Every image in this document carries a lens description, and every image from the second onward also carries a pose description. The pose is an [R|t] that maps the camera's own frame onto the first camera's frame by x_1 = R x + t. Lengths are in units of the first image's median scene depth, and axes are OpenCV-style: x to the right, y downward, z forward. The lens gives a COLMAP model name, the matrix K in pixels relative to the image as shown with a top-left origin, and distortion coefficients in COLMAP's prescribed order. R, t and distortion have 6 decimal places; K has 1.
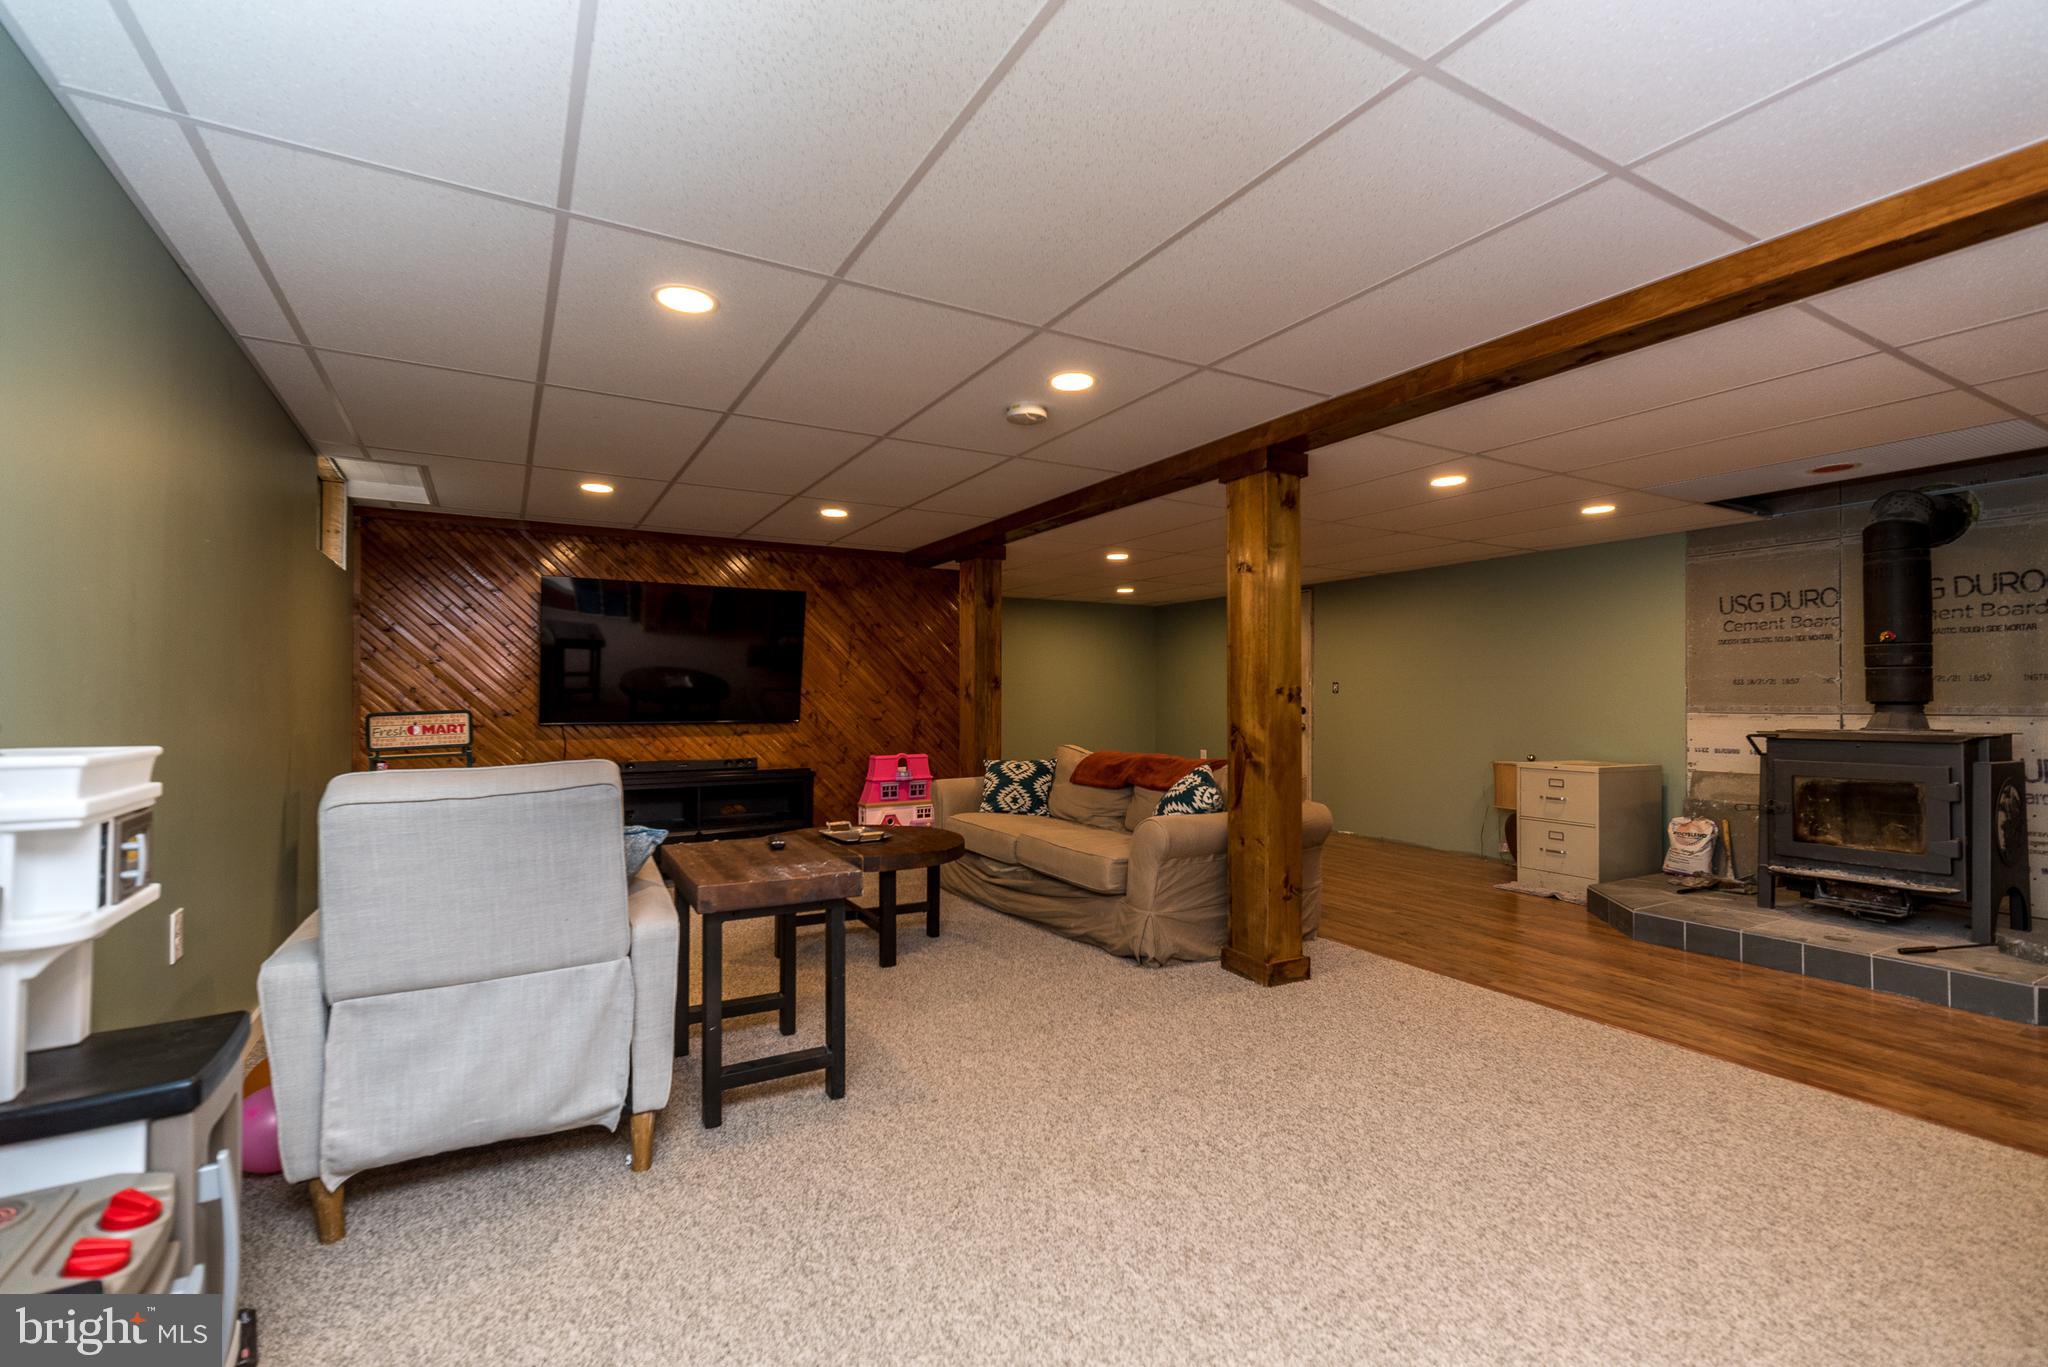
lens RADIAL K [[912.0, 0, 1049.7], [0, 912.0, 686.8], [0, 0, 1]] dist [-0.003899, 0.000136]
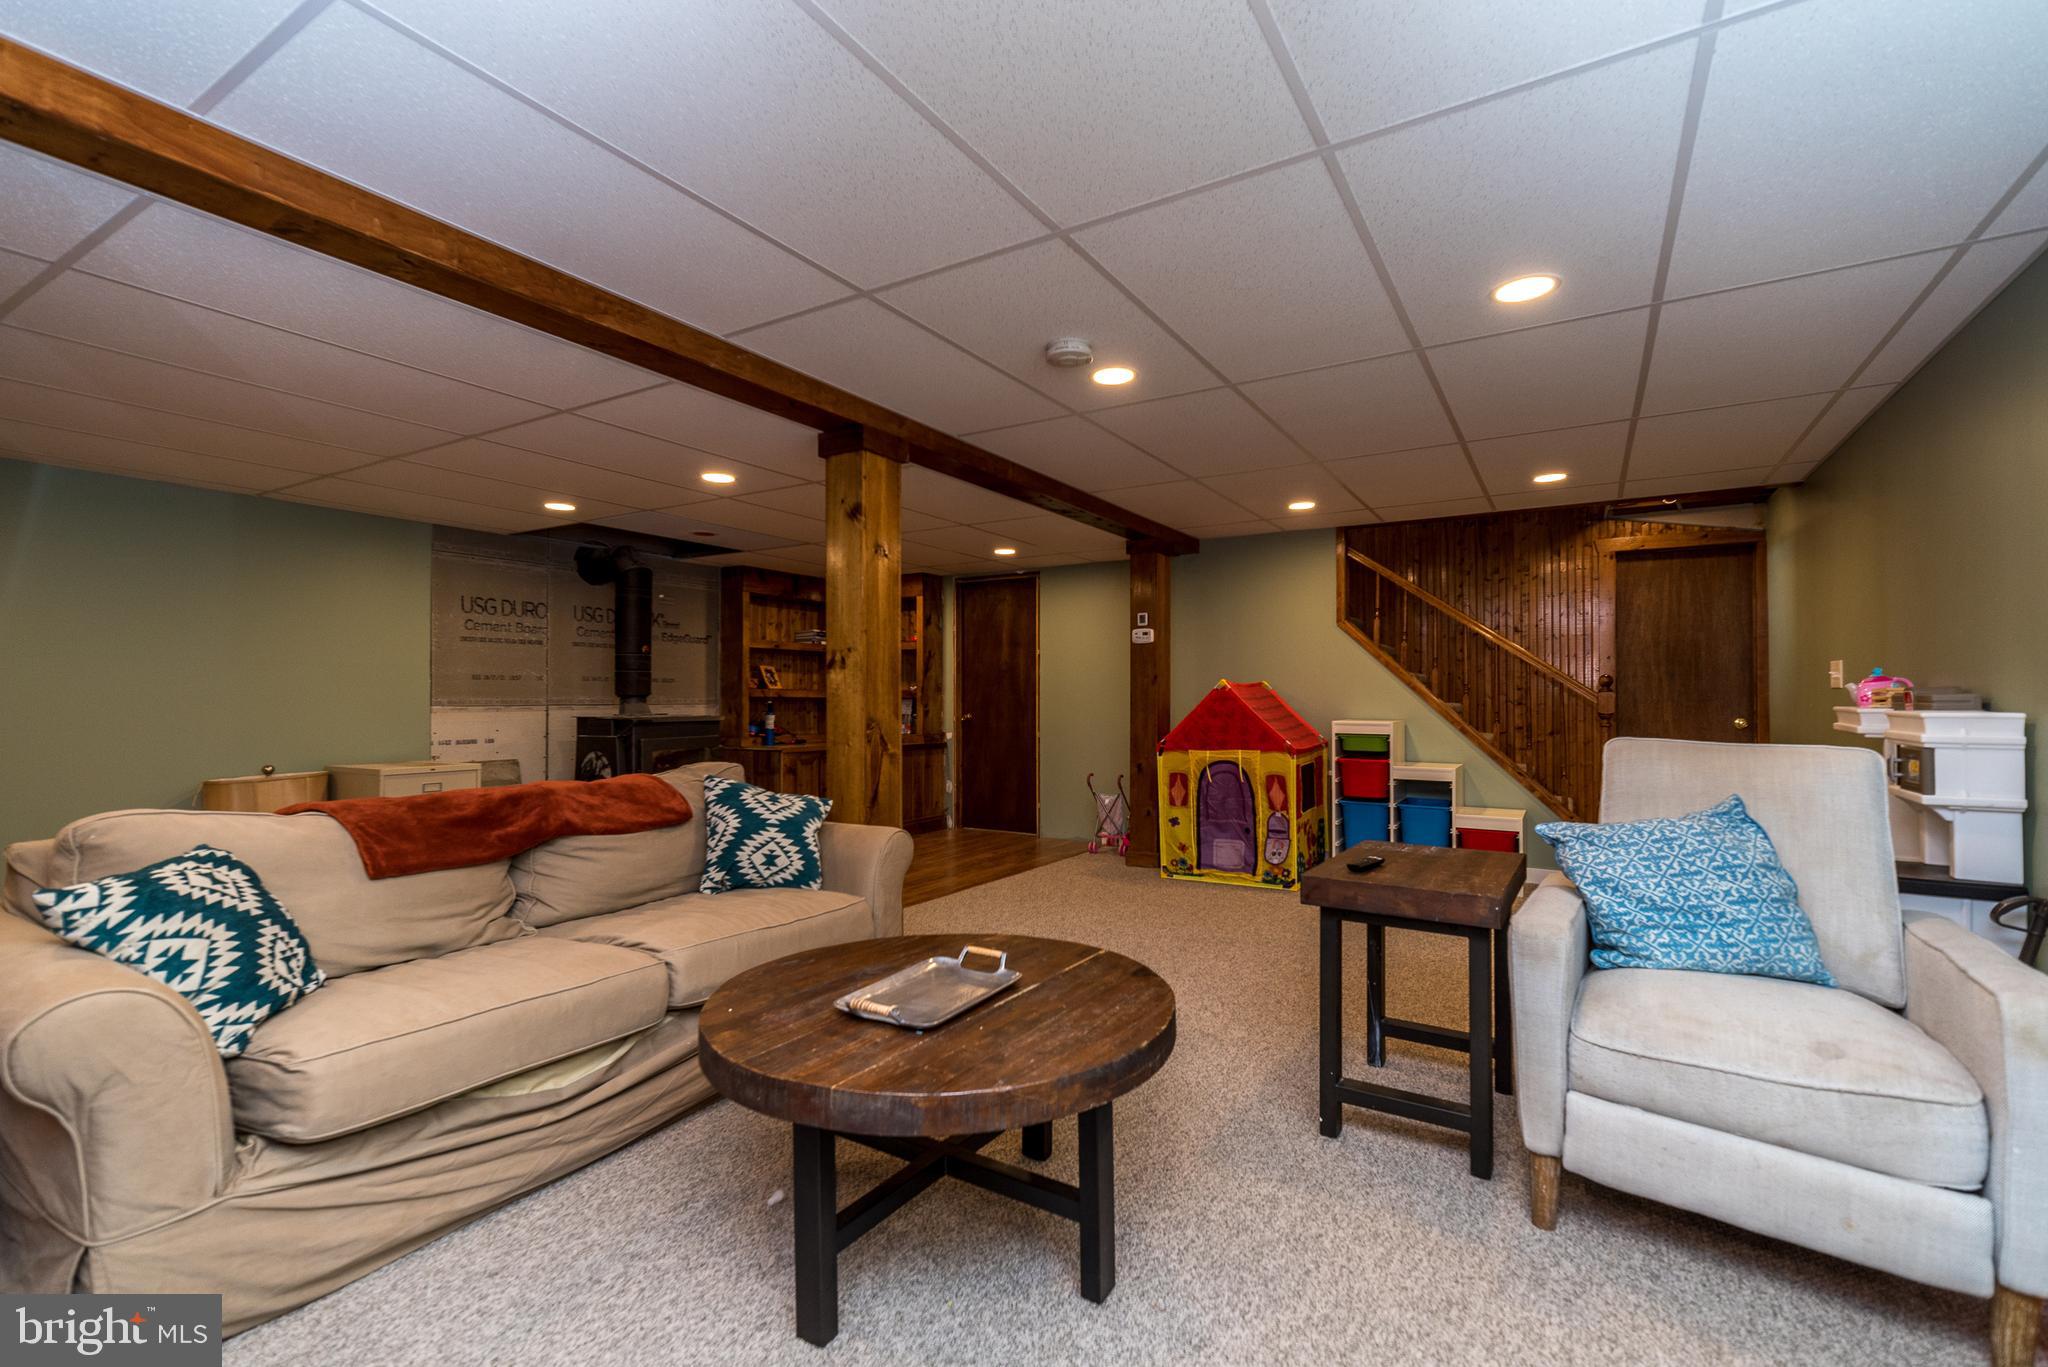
lens RADIAL K [[889.0, 0, 1017.3], [0, 889.0, 693.4], [0, 0, 1]] dist [-0.000264, -0.000178]
pose [[-0.447067, 0.005131, 0.894486, -0.474418], [-0.012520, 0.999850, -0.011993, 0.018804], [-0.894413, -0.016561, -0.446935, 0.898303]]
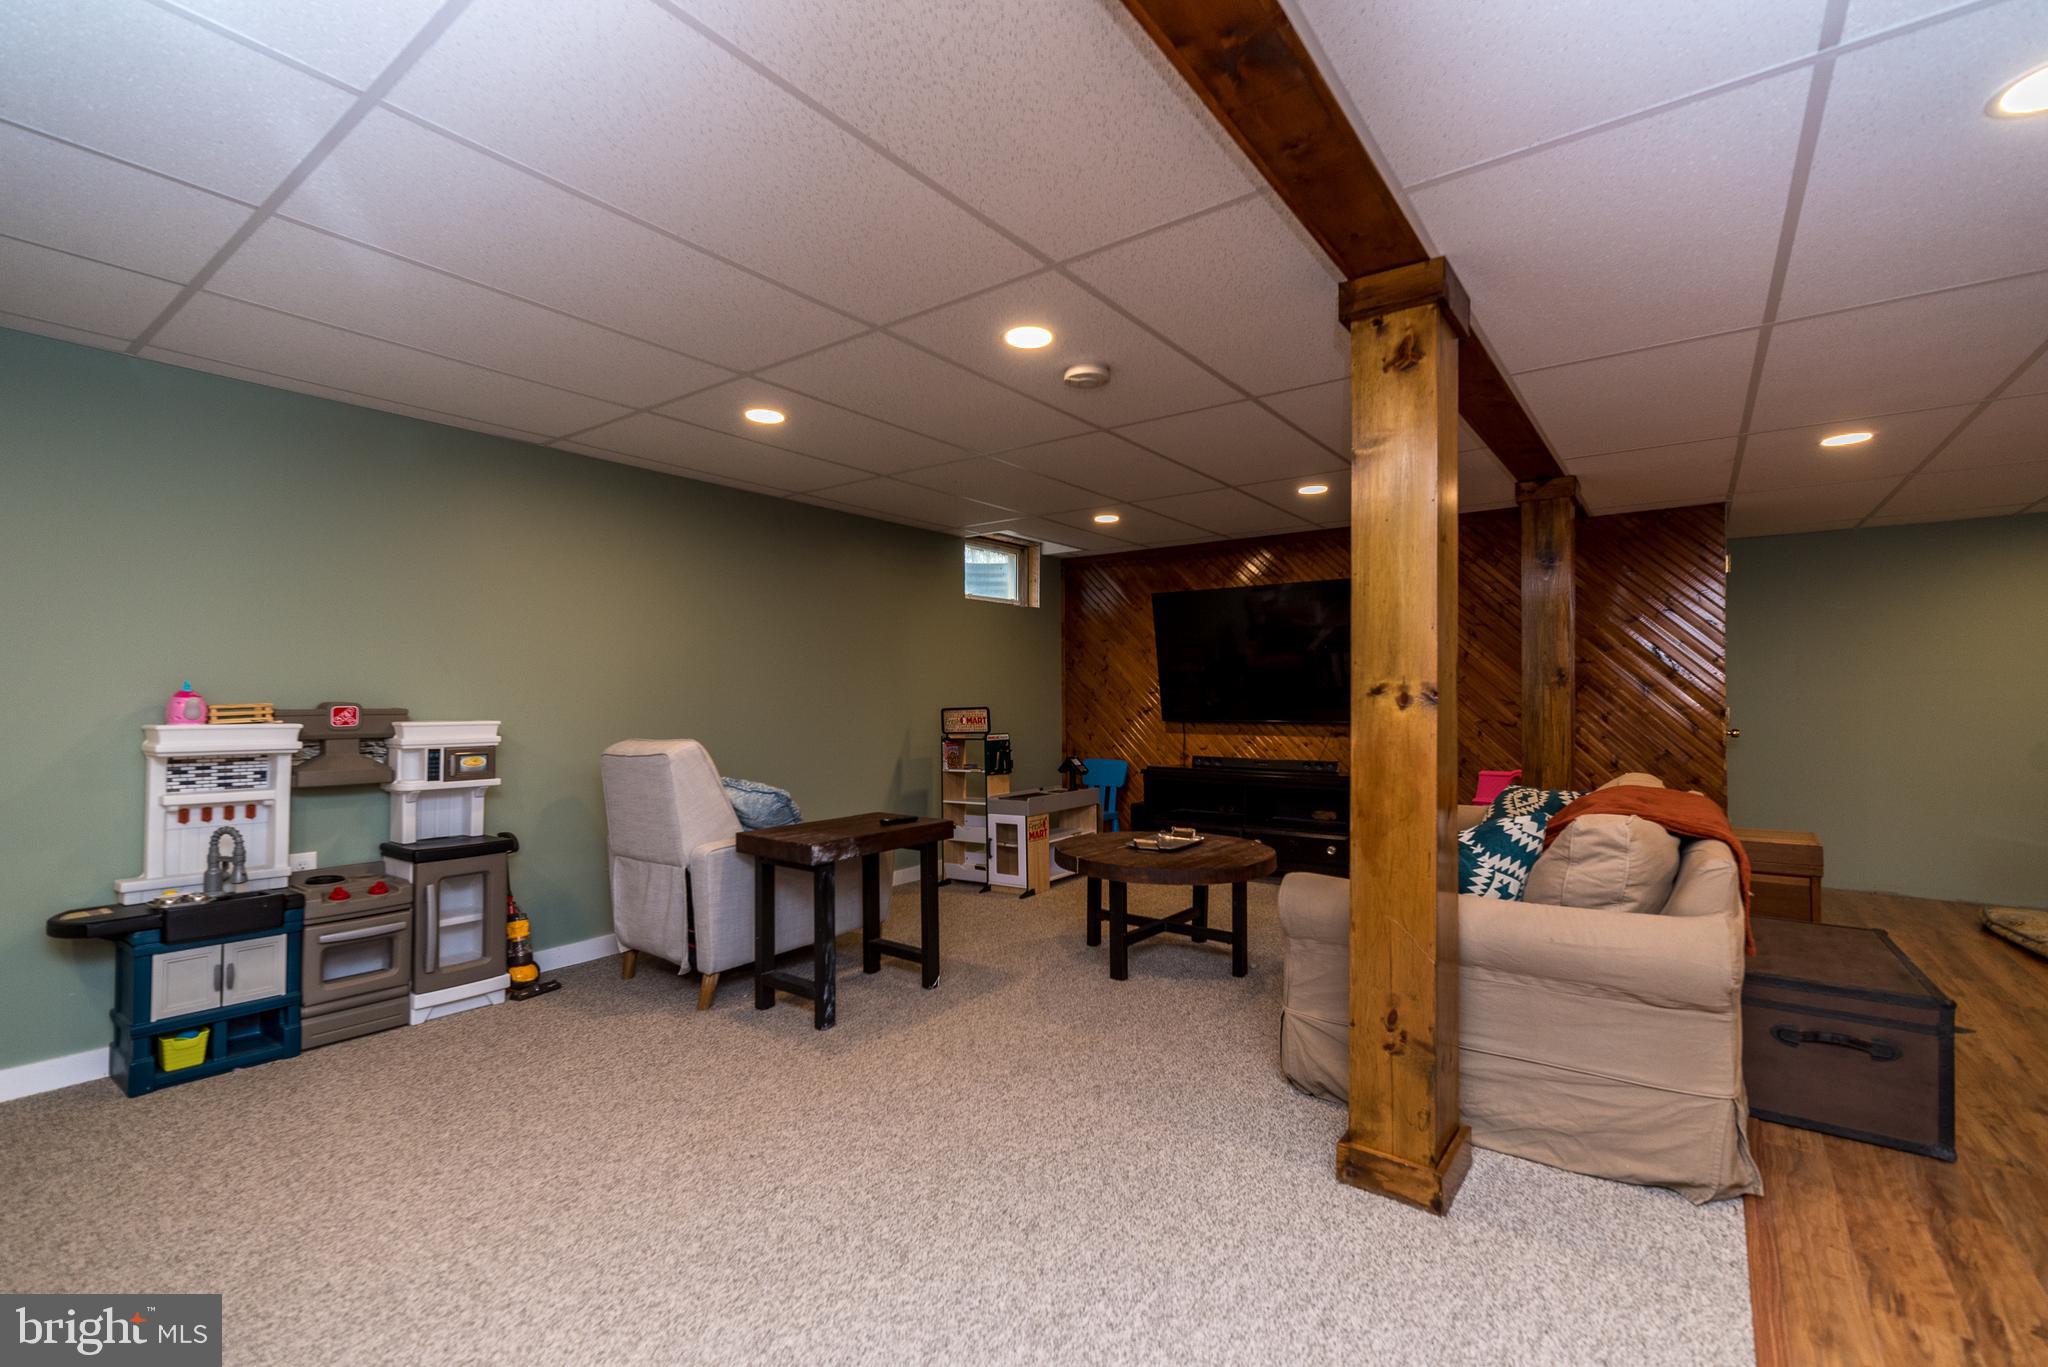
lens RADIAL K [[941.6, 0, 1024.0], [0, 941.6, 683.5], [0, 0, 1]] dist [0.001550, 0.000324]
pose [[0.353586, -0.011876, -0.935327, 0.541626], [0.012929, 0.999886, -0.007808, 0.001387], [0.935313, -0.009332, 0.353699, 0.421414]]
